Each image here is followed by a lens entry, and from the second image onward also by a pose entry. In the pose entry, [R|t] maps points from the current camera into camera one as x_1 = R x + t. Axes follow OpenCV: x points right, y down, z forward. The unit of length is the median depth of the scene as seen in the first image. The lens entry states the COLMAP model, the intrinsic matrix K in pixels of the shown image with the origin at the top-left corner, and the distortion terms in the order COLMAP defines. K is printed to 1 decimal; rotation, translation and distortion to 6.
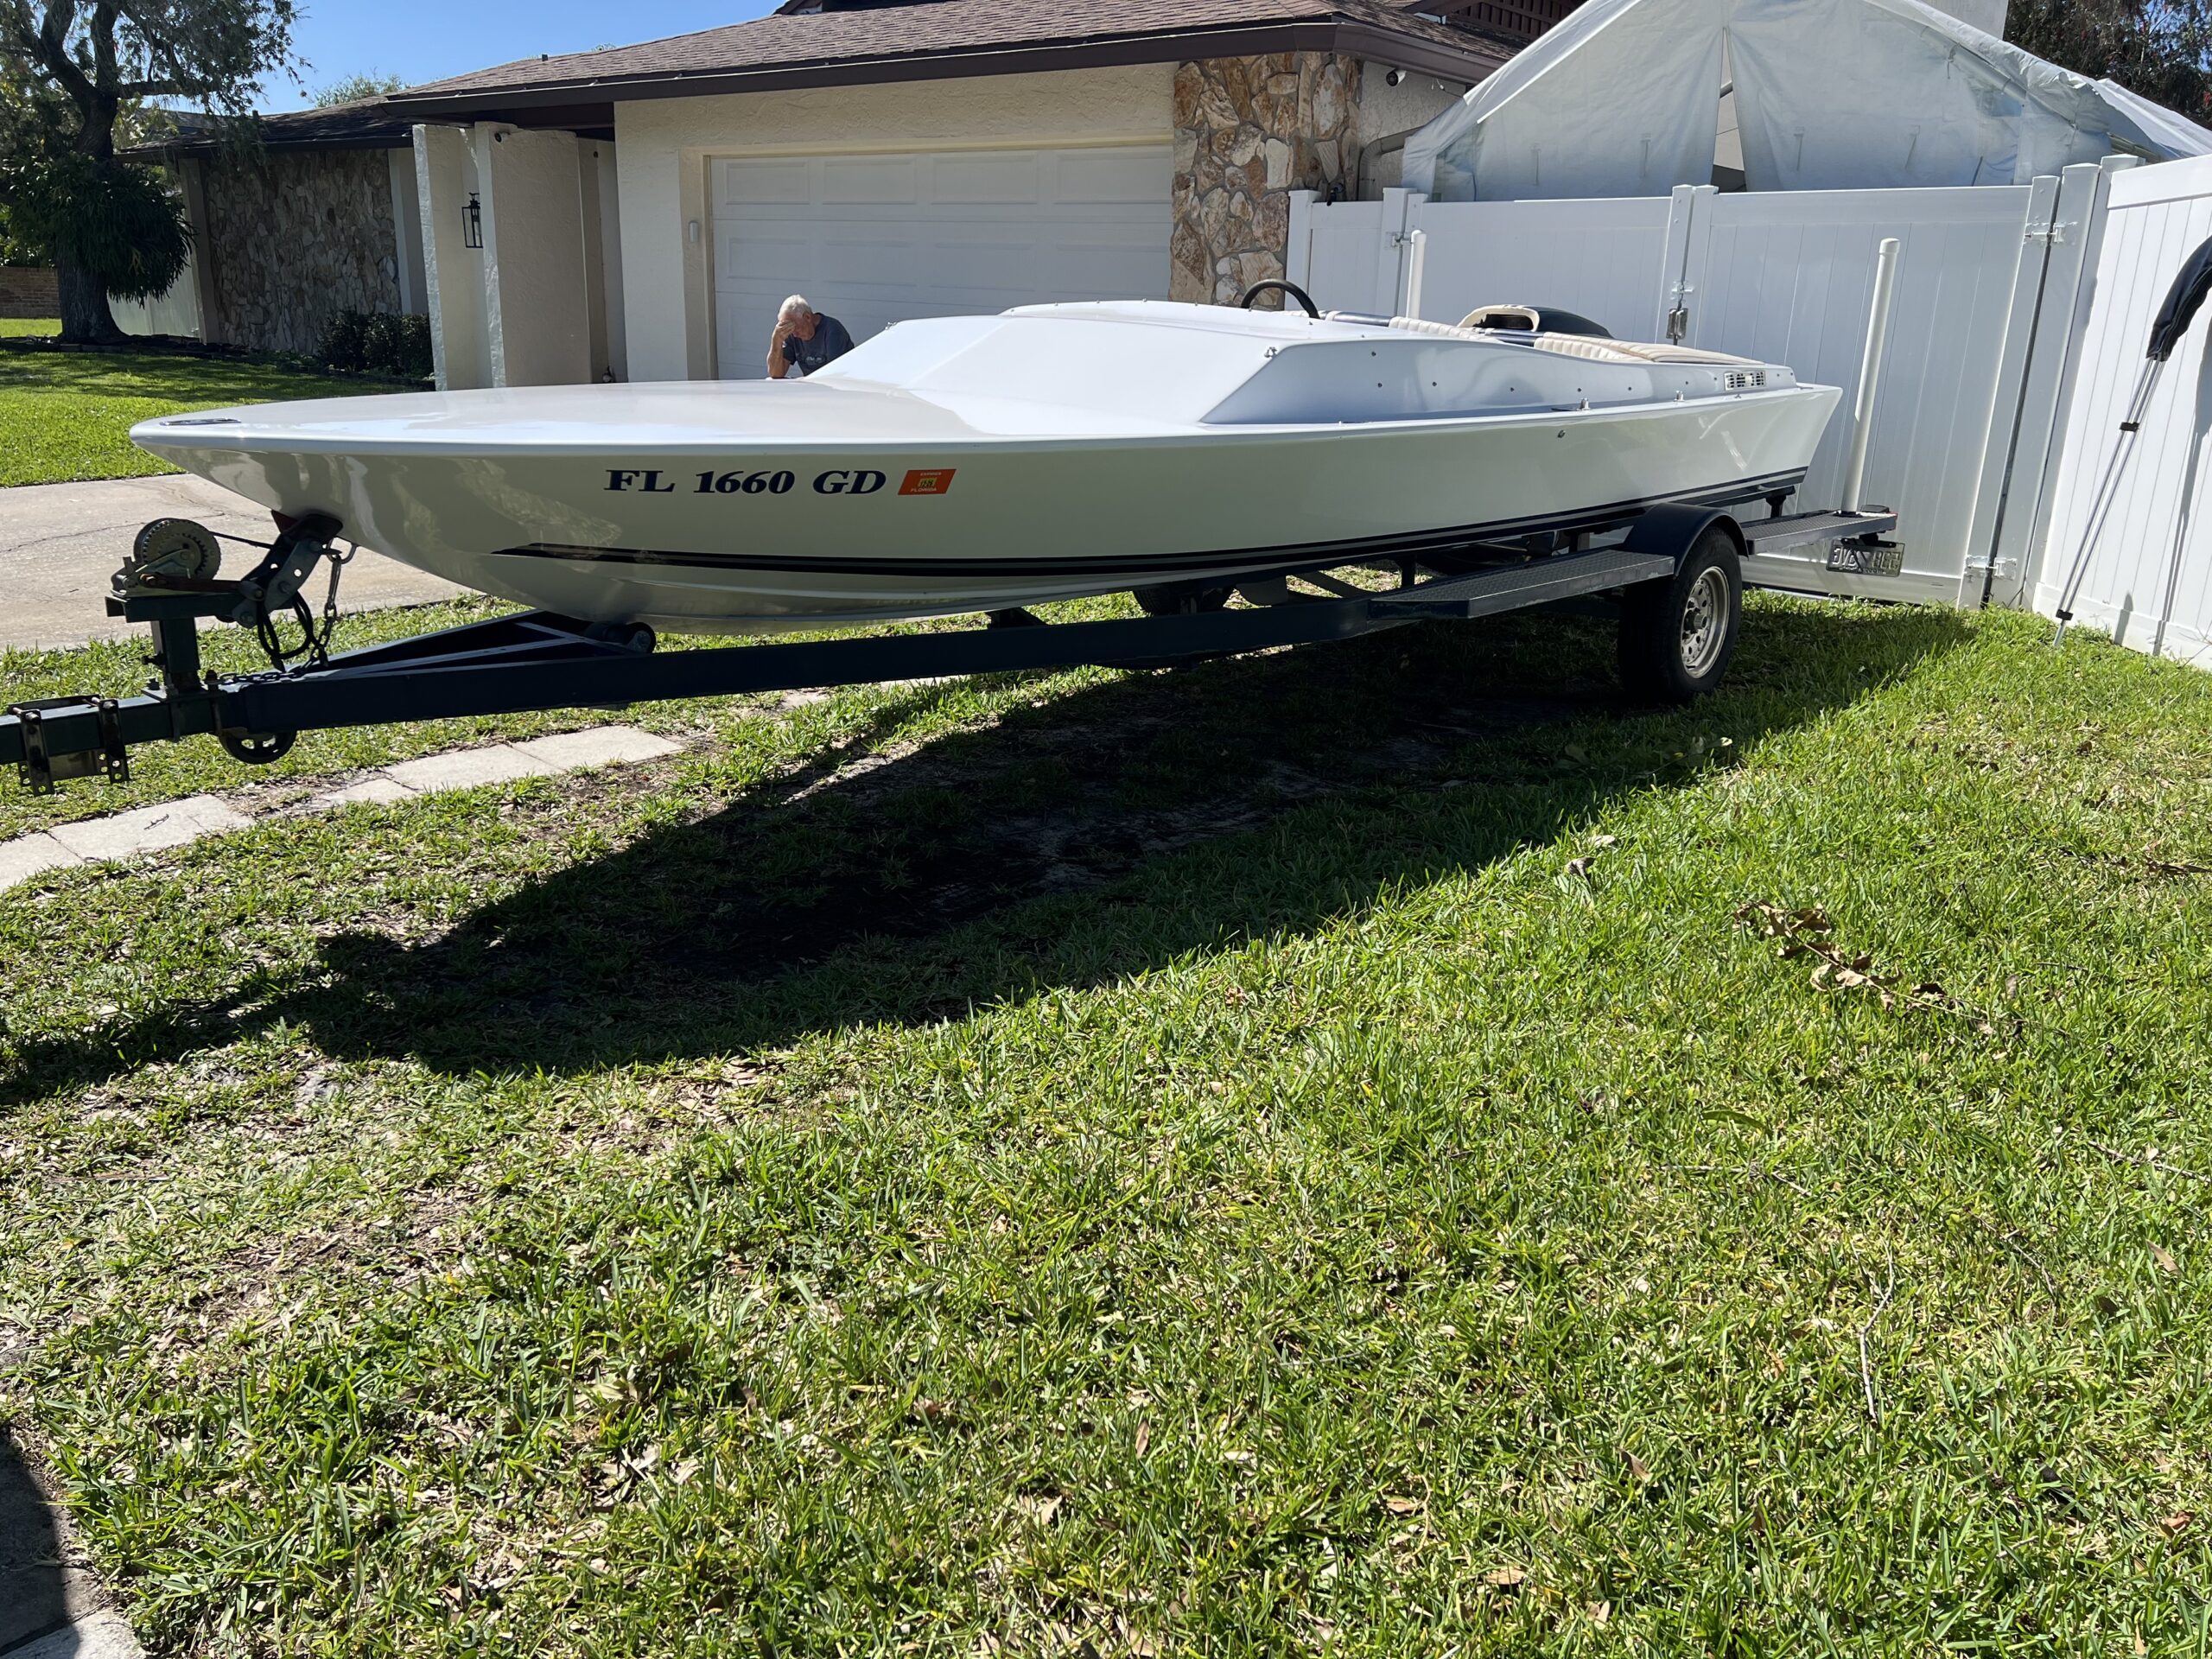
lens RADIAL K [[1651.5, 0, 1118.3], [0, 1651.5, 818.8], [0, 0, 1]] dist [-0.007869, -0.012798]
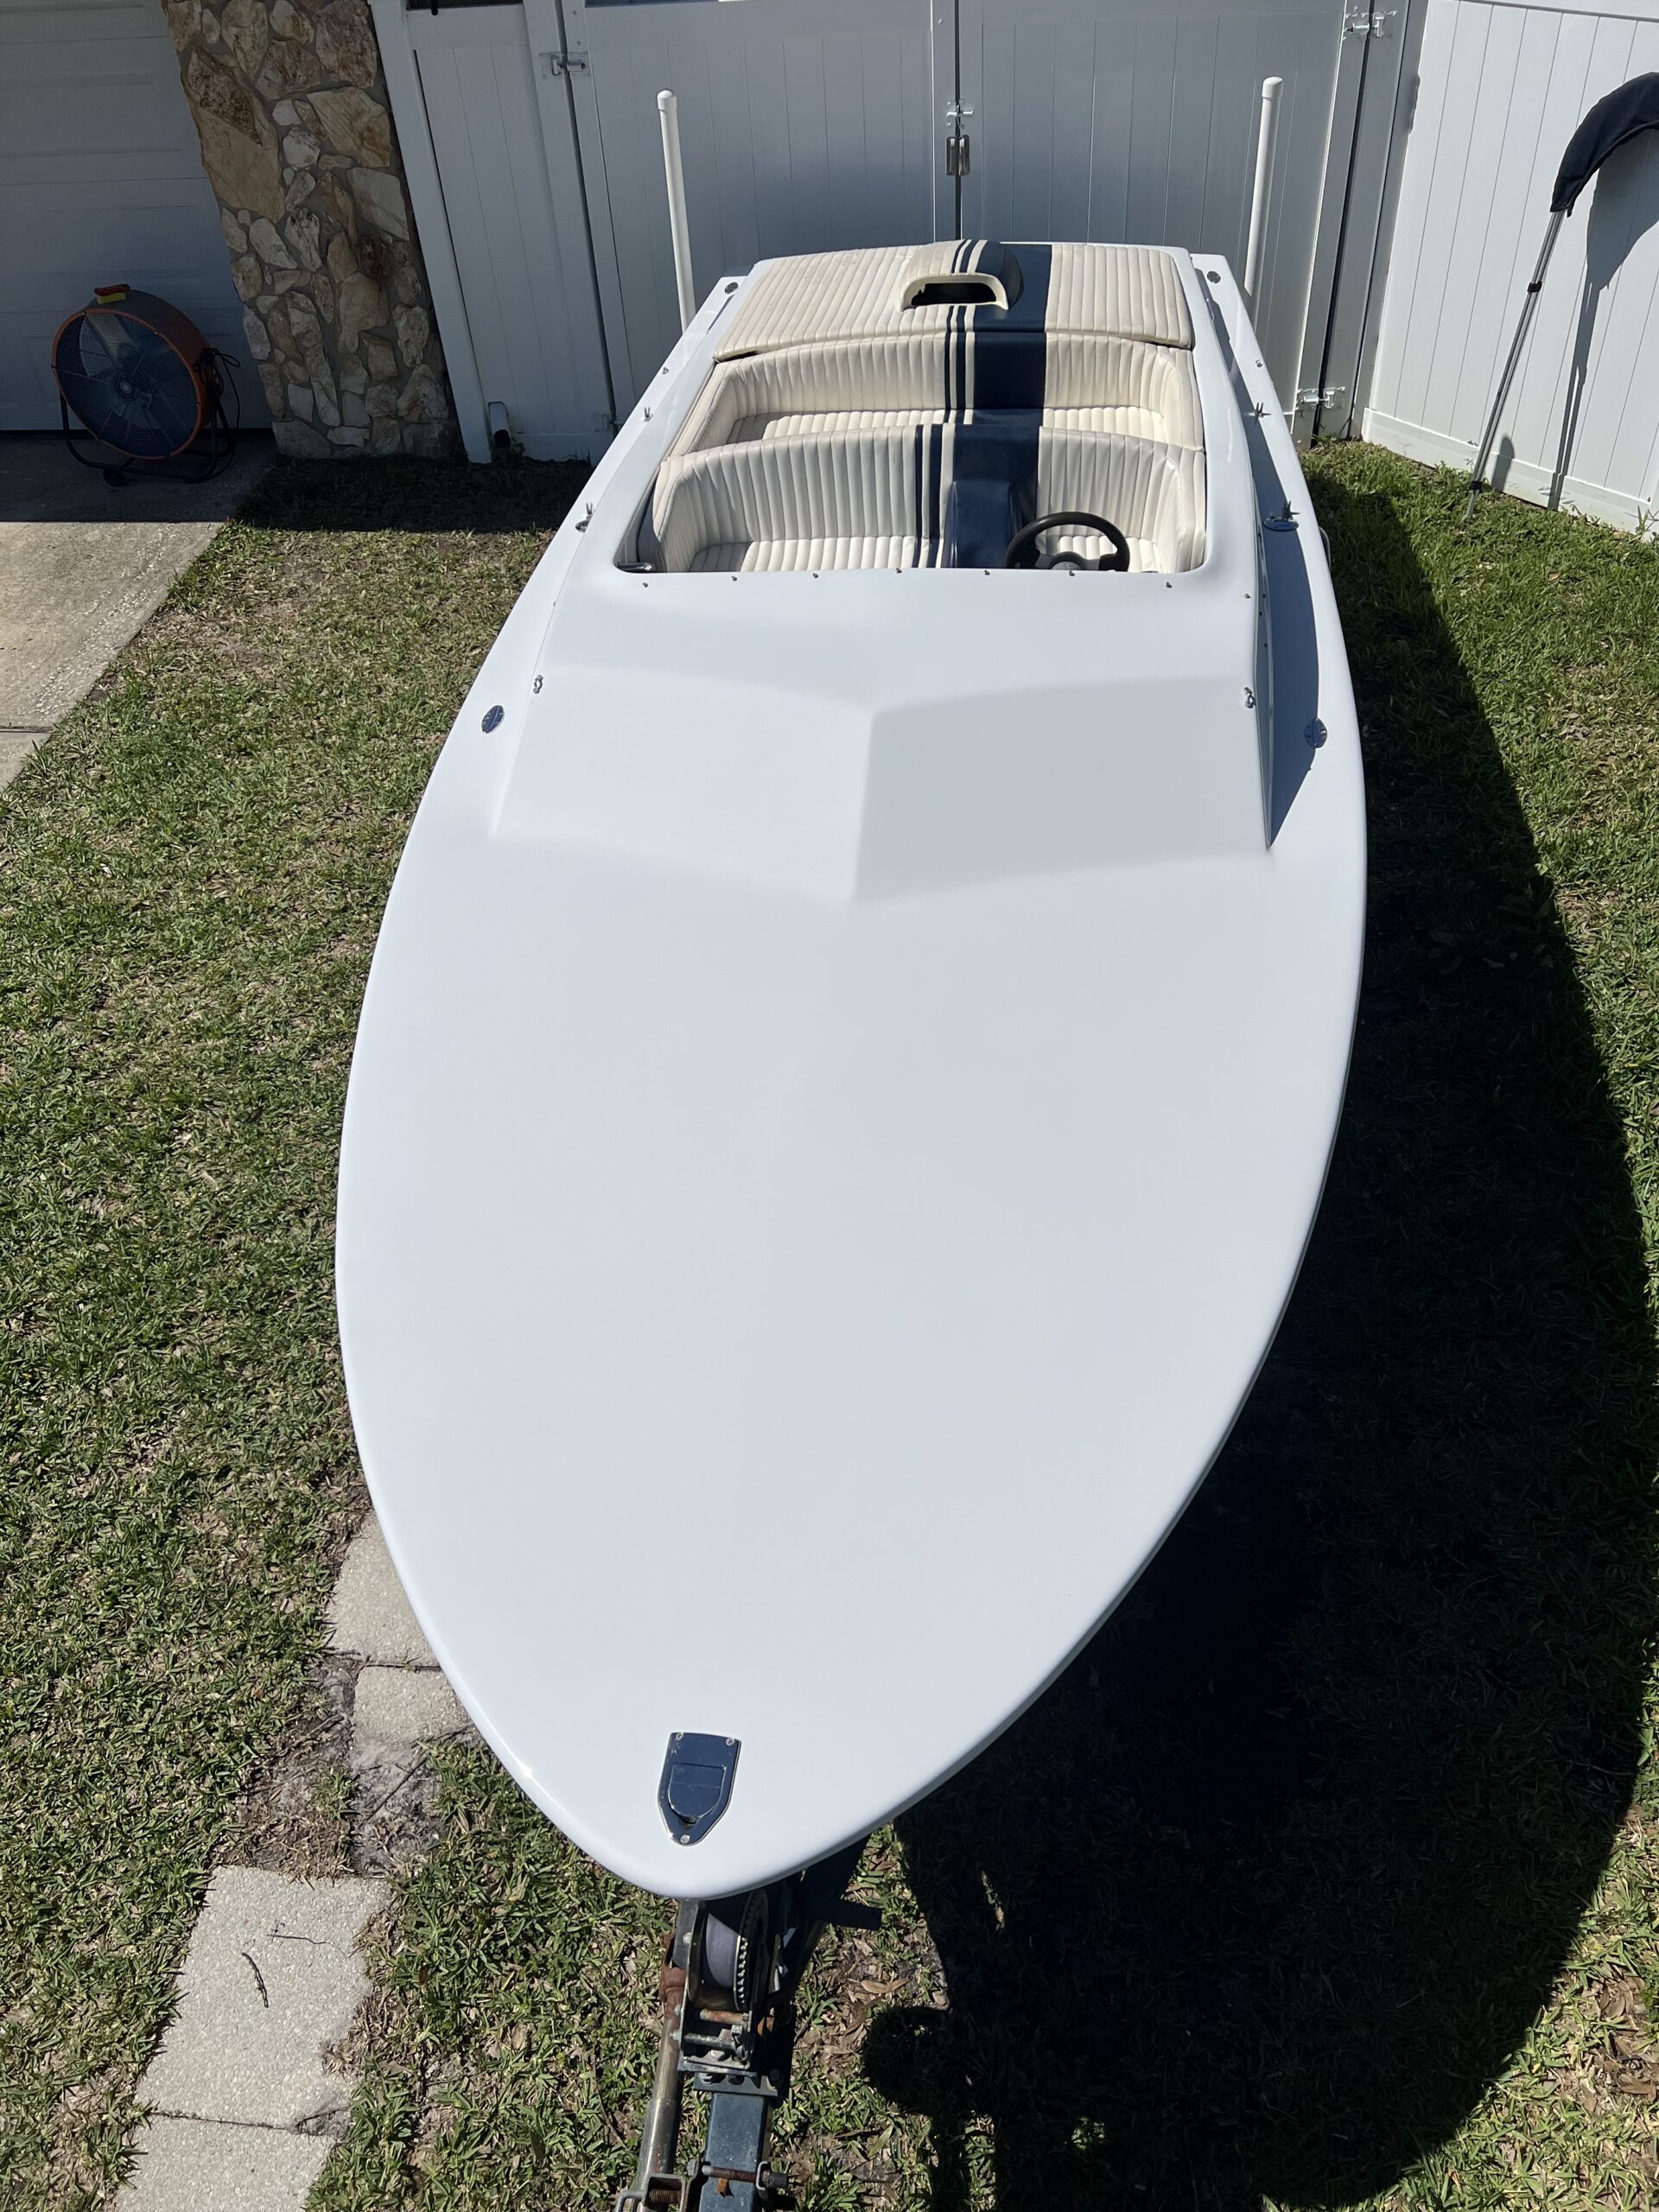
lens RADIAL K [[1651.5, 0, 832.4], [0, 1651.5, 1117.9], [0, 0, 1]] dist [-0.007869, -0.012798]
pose [[0.817724, -0.428461, 0.384382, -0.286867], [0.241949, 0.861773, 0.445879, -0.307929], [-0.522292, -0.271605, 0.808358, 0.250619]]
